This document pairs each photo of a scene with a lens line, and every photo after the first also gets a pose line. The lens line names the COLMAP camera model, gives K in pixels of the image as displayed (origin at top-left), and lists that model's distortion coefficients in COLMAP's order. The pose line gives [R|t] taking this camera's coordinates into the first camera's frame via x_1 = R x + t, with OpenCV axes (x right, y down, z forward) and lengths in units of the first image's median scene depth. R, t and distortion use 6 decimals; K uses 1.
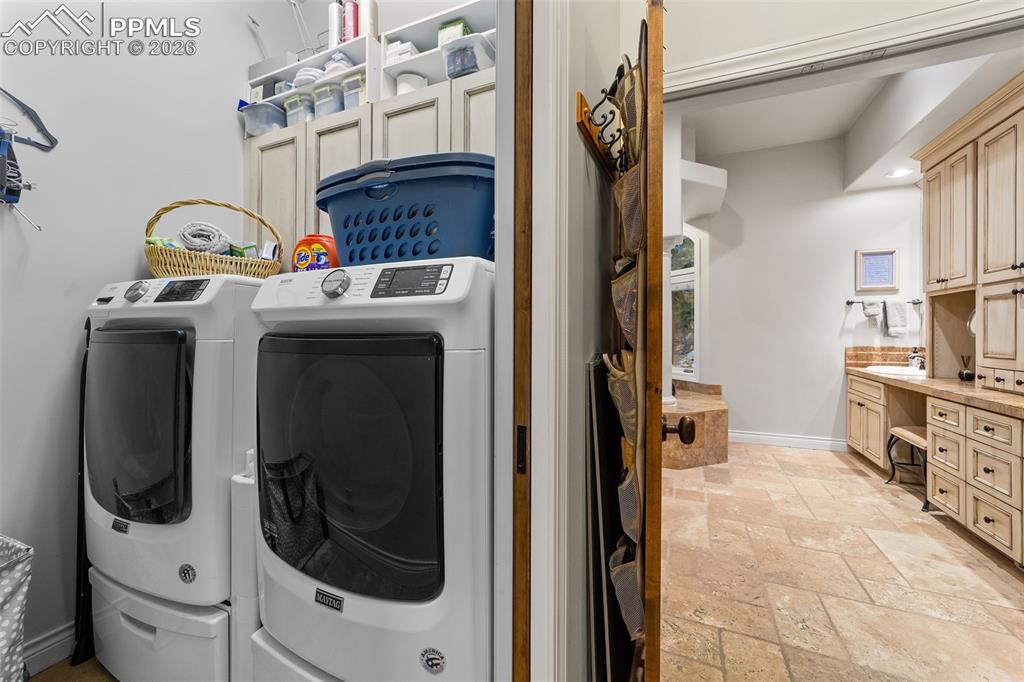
lens RADIAL K [[397.6, 0, 518.6], [0, 397.6, 339.5], [0, 0, 1]] dist [-0.001472, -0.000219]
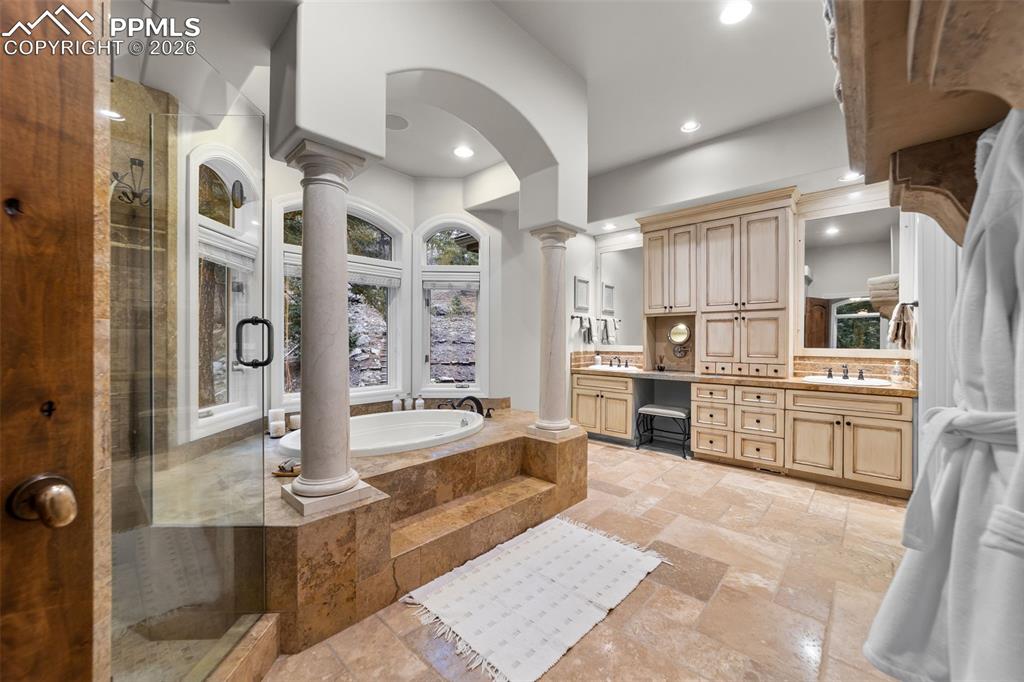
lens RADIAL K [[397.6, 0, 518.6], [0, 397.6, 339.5], [0, 0, 1]] dist [-0.001472, -0.000219]
pose [[0.314036, -0.001498, 0.949410, -0.518693], [0.017041, 0.999847, -0.004060, -0.023509], [-0.949258, 0.017454, 0.314013, 0.944224]]
